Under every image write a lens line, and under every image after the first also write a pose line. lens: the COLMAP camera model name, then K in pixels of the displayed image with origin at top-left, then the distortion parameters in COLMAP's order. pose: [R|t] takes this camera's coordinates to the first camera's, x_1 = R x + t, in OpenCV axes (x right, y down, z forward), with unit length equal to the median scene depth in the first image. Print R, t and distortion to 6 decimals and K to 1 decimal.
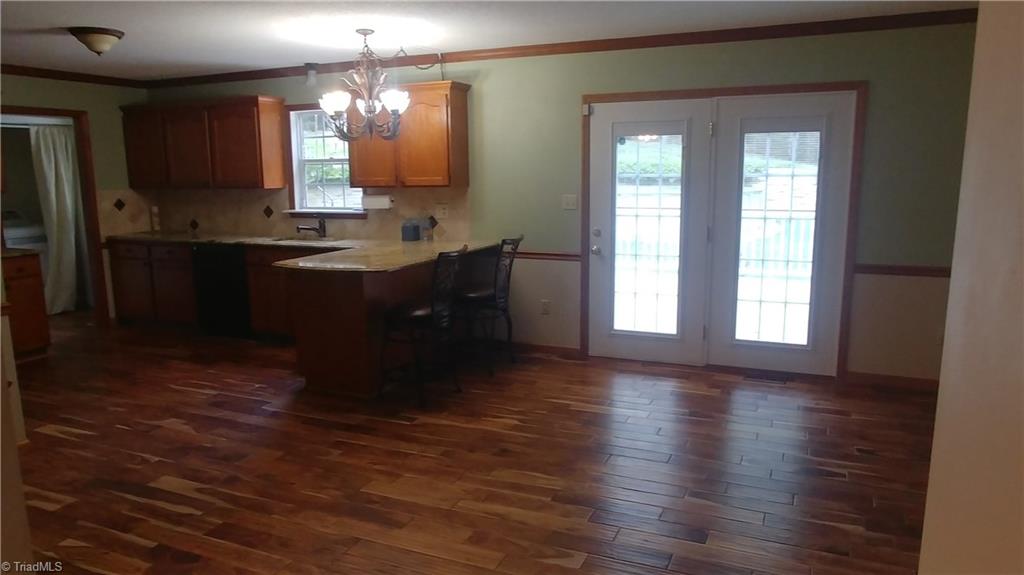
lens RADIAL K [[706.7, 0, 513.6], [0, 706.7, 285.1], [0, 0, 1]] dist [-0.034524, 0.021644]
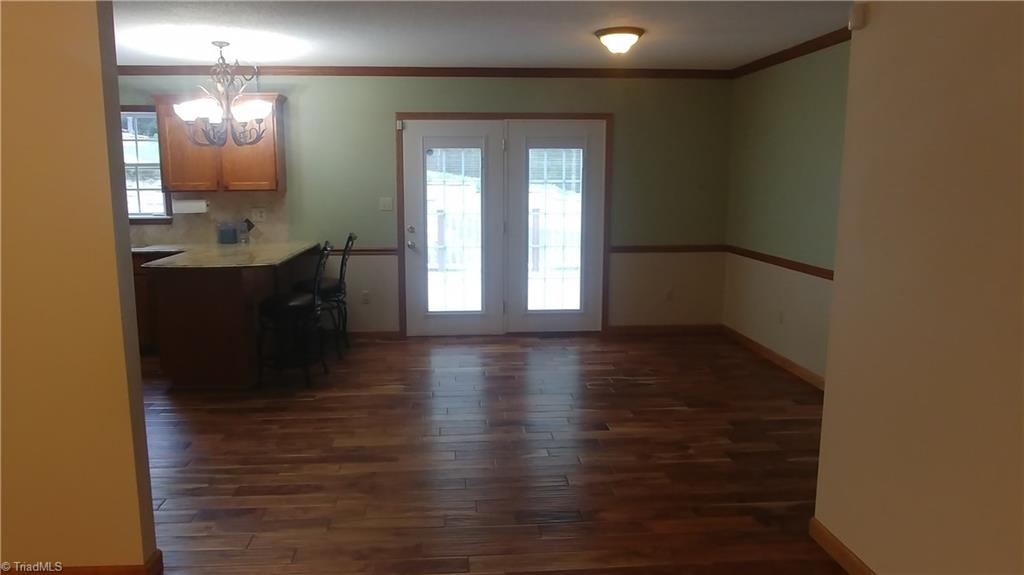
lens RADIAL K [[706.7, 0, 485.7], [0, 706.7, 285.0], [0, 0, 1]] dist [-0.034524, 0.021644]
pose [[0.889342, -0.058489, 0.453486, -0.316707], [0.066523, 0.997783, -0.001771, 0.027986], [-0.452377, 0.031742, 0.891262, -0.100858]]
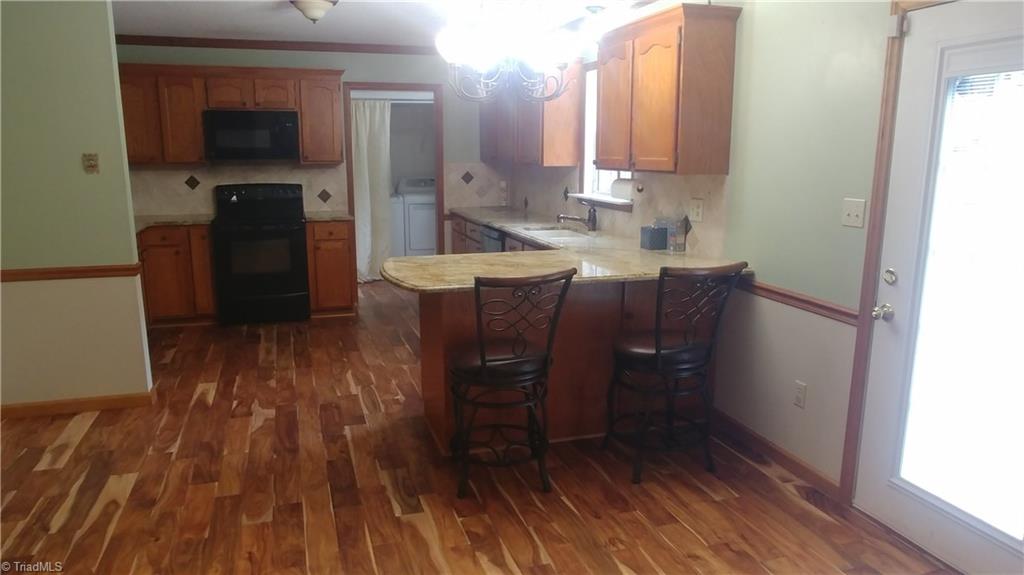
lens RADIAL K [[706.7, 0, 510.4], [0, 706.7, 289.3], [0, 0, 1]] dist [-0.034524, 0.021644]
pose [[0.659552, 0.158741, -0.734705, 0.312120], [-0.131333, 0.986747, 0.095298, -0.080181], [0.740096, 0.033637, 0.671659, 0.483774]]
